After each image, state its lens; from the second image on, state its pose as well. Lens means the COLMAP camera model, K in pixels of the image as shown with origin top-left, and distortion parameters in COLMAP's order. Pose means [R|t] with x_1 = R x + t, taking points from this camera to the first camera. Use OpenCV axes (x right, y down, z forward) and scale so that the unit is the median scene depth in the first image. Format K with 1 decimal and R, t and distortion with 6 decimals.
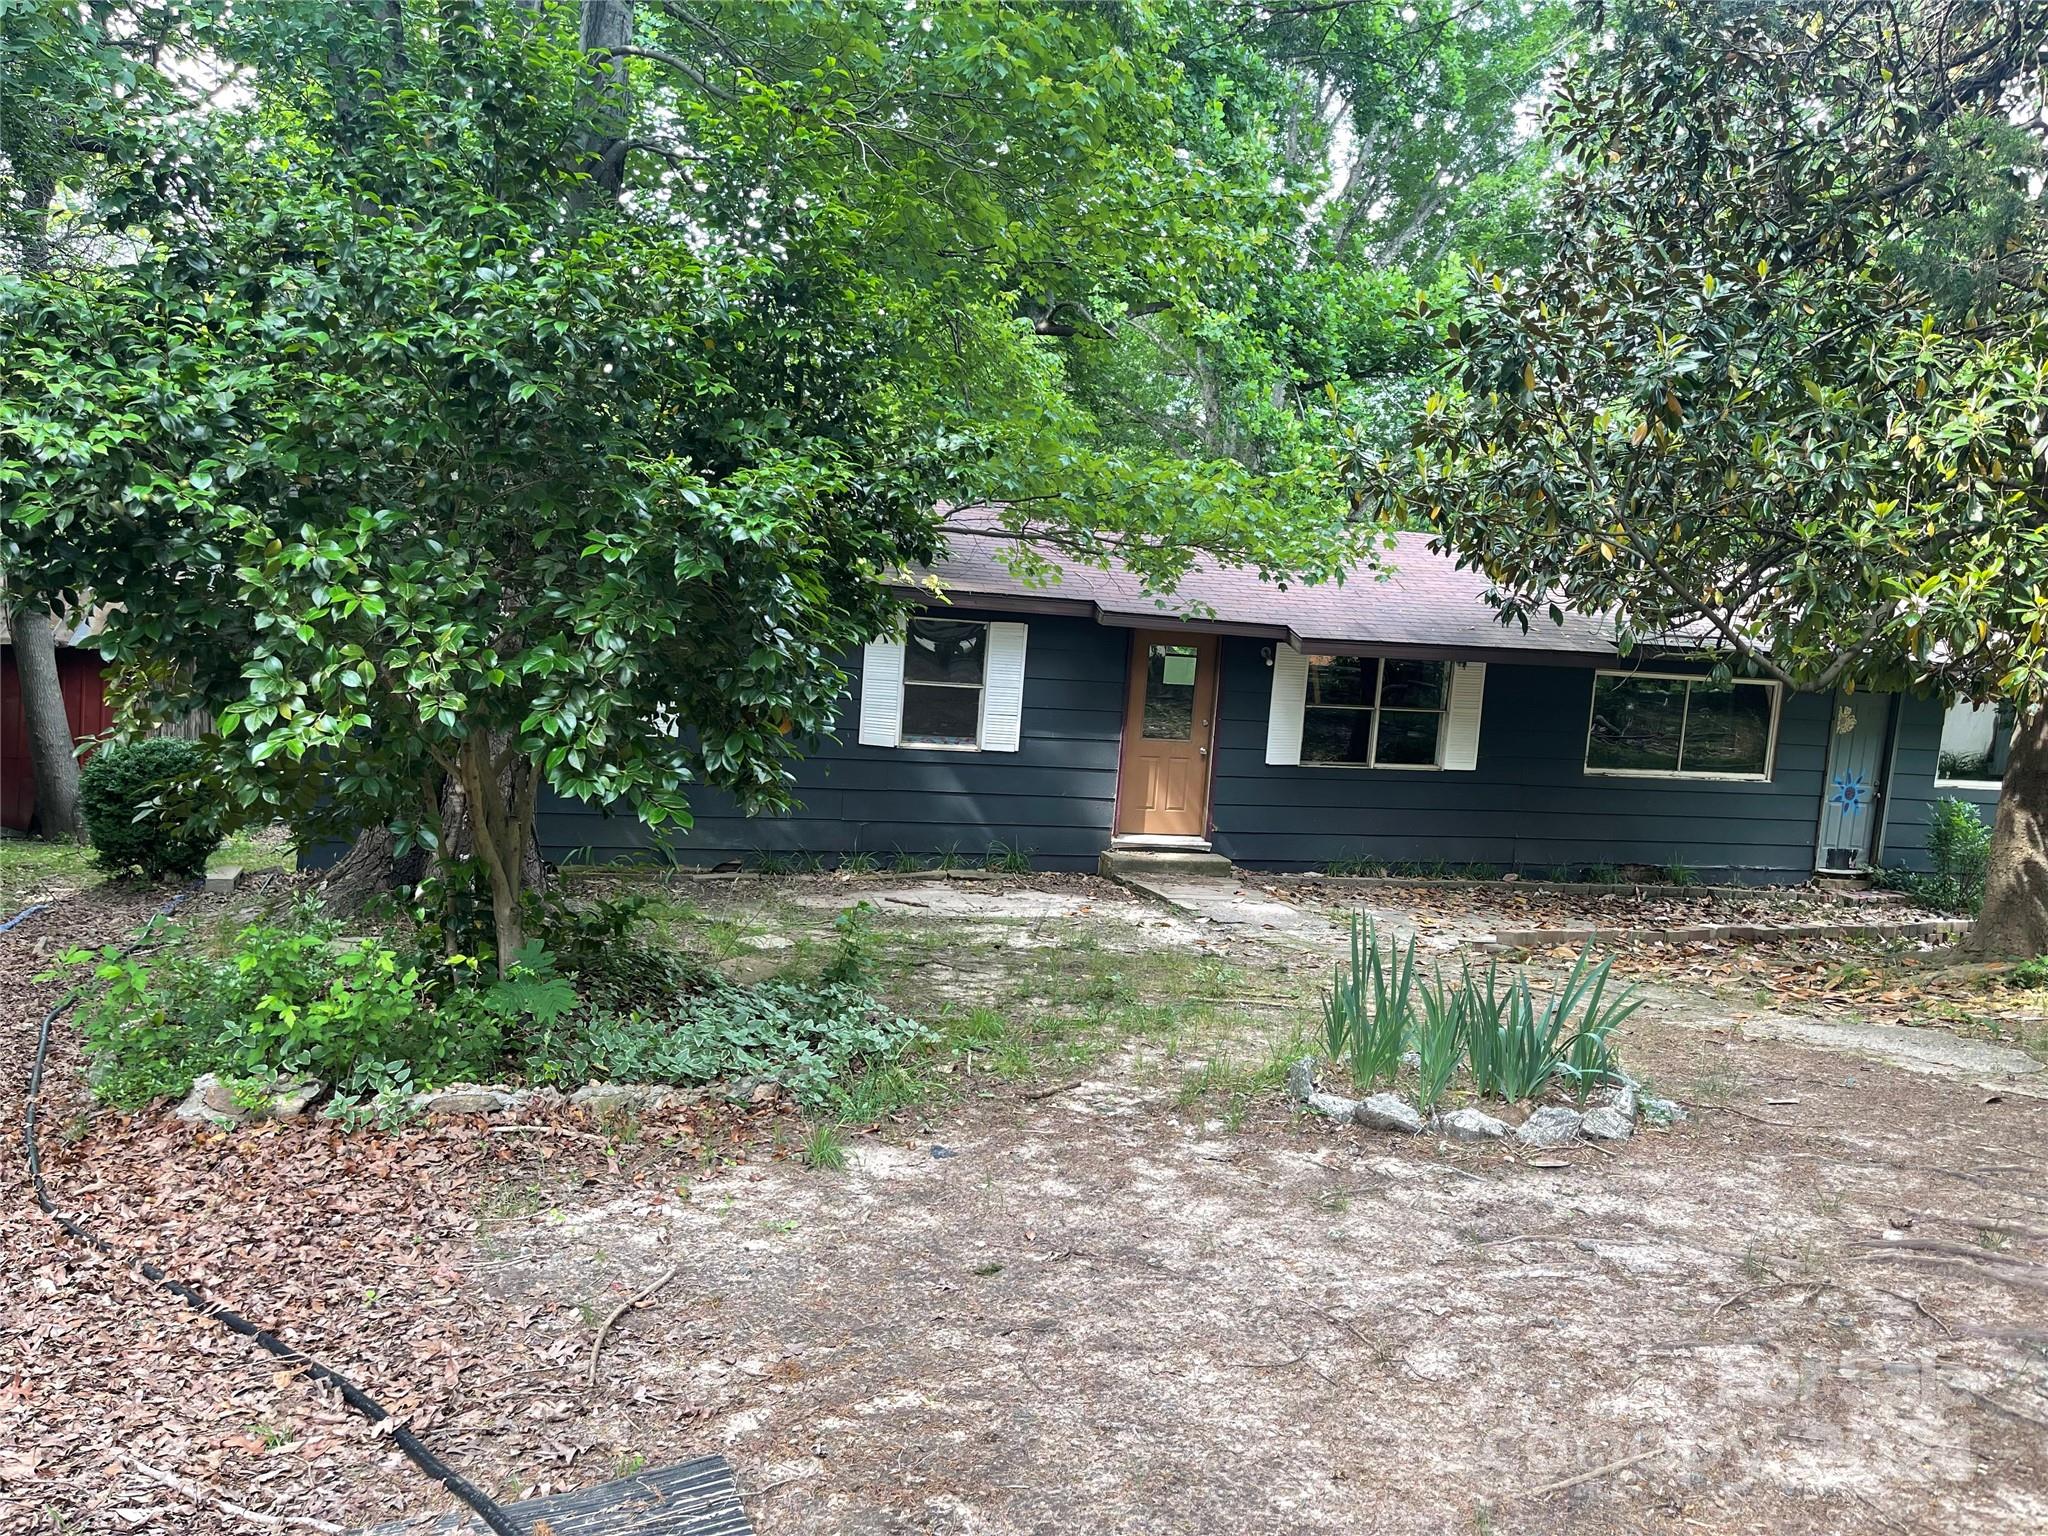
lens RADIAL K [[1479.8, 0, 1024.0], [0, 1479.8, 768.0], [0, 0, 1]] dist [0.005507, -0.009474]
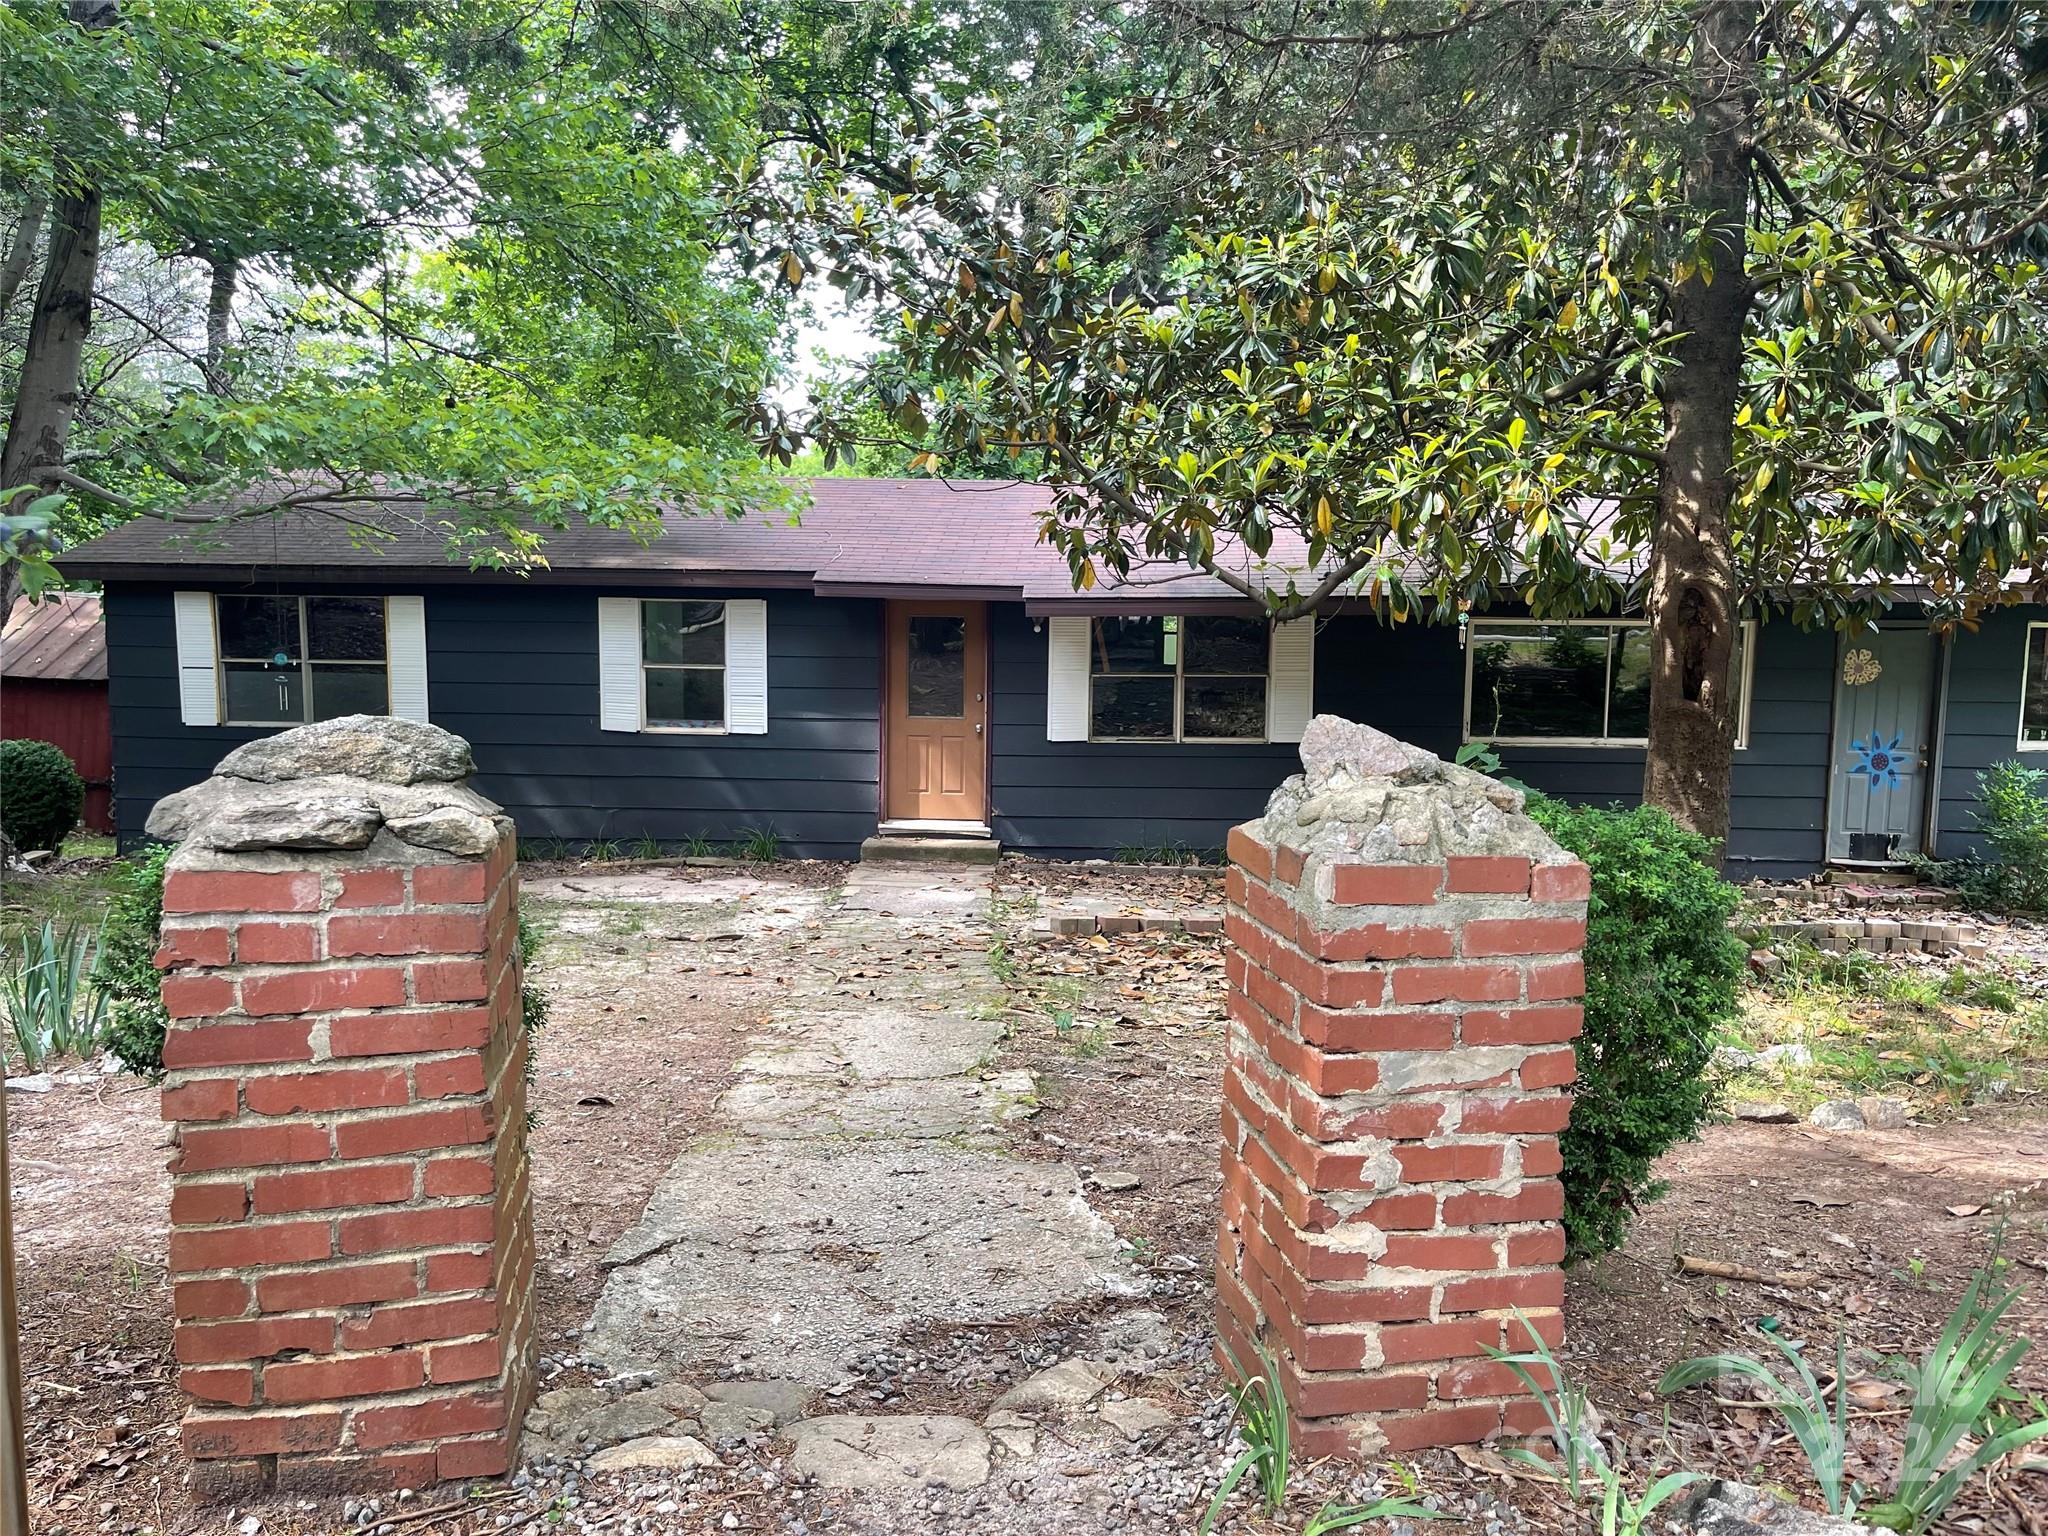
lens RADIAL K [[1479.8, 0, 1024.0], [0, 1479.8, 768.0], [0, 0, 1]] dist [0.005507, -0.009474]
pose [[0.945176, -0.018253, -0.326051, 0.445697], [0.019048, 0.999818, -0.000754, 0.014383], [0.326006, -0.005498, 0.945352, 0.142324]]
